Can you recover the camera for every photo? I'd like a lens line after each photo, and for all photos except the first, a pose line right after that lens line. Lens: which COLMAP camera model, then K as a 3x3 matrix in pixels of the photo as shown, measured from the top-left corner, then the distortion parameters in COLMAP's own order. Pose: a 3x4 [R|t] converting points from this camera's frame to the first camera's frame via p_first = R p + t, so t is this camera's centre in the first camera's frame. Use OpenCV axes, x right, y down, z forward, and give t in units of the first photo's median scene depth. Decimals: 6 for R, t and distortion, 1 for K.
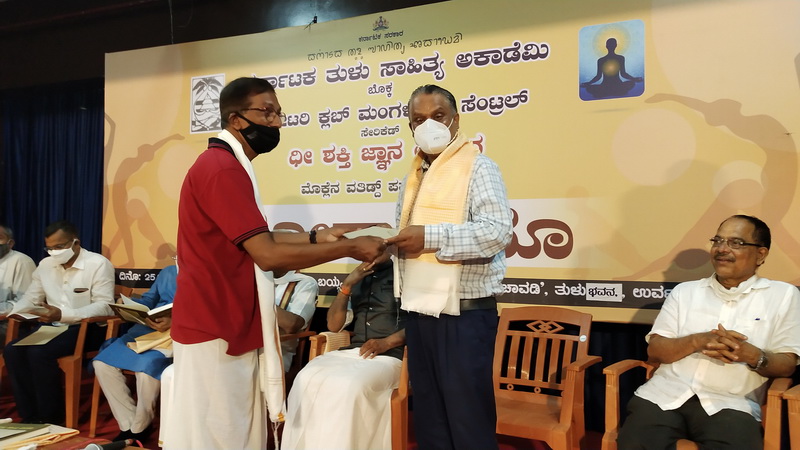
lens RADIAL K [[615.0, 0, 395.7], [0, 615.0, 230.1], [0, 0, 1]] dist [-0.015071, 0.057926]
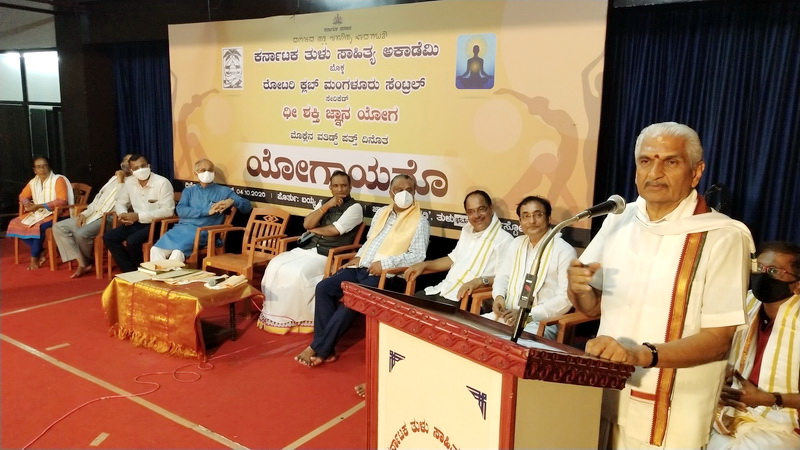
lens RADIAL K [[615.0, 0, 400.4], [0, 615.0, 225.0], [0, 0, 1]] dist [-0.015071, 0.057926]
pose [[0.982336, 0.051198, -0.179983, 0.373295], [-0.013630, 0.978864, 0.204057, -0.158725], [0.186627, -0.198000, 0.962272, -0.387776]]
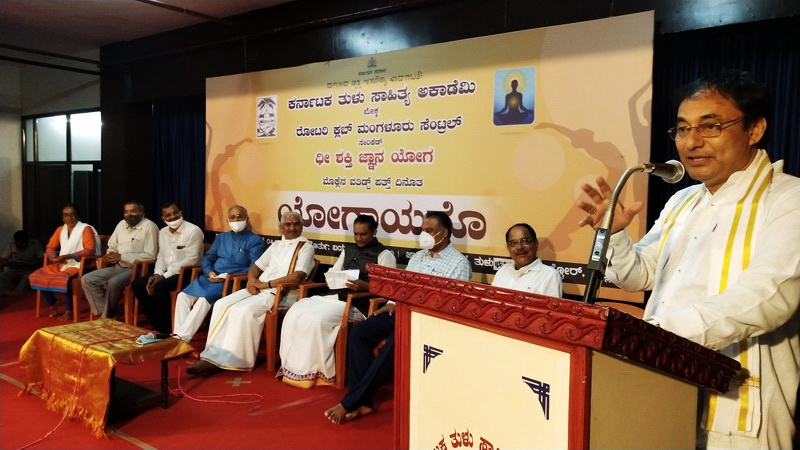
lens RADIAL K [[615.0, 0, 401.8], [0, 615.0, 227.0], [0, 0, 1]] dist [-0.015071, 0.057926]
pose [[0.970843, 0.028242, -0.238047, 0.362363], [-0.008533, 0.996478, 0.083422, -0.081246], [0.239565, -0.078958, 0.967664, -0.329733]]
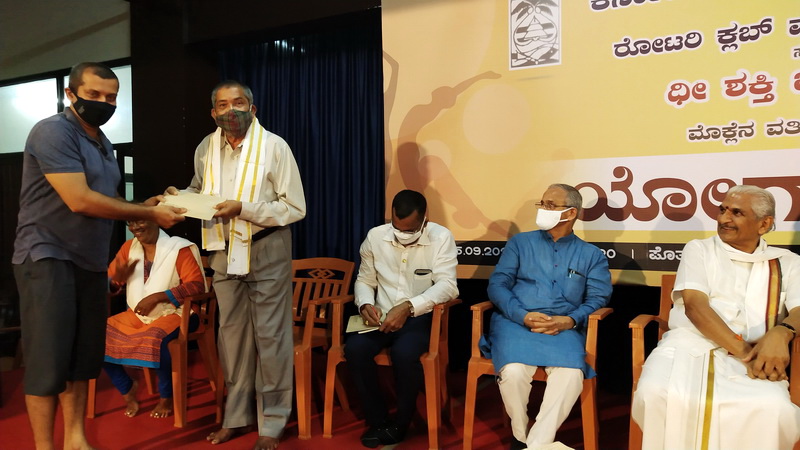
lens RADIAL K [[615.0, 0, 396.6], [0, 615.0, 226.6], [0, 0, 1]] dist [-0.015071, 0.057926]
pose [[0.994974, -0.014794, -0.099031, -0.441975], [0.019903, 0.998510, 0.050805, 0.002513], [0.098132, -0.052520, 0.993787, 0.202123]]
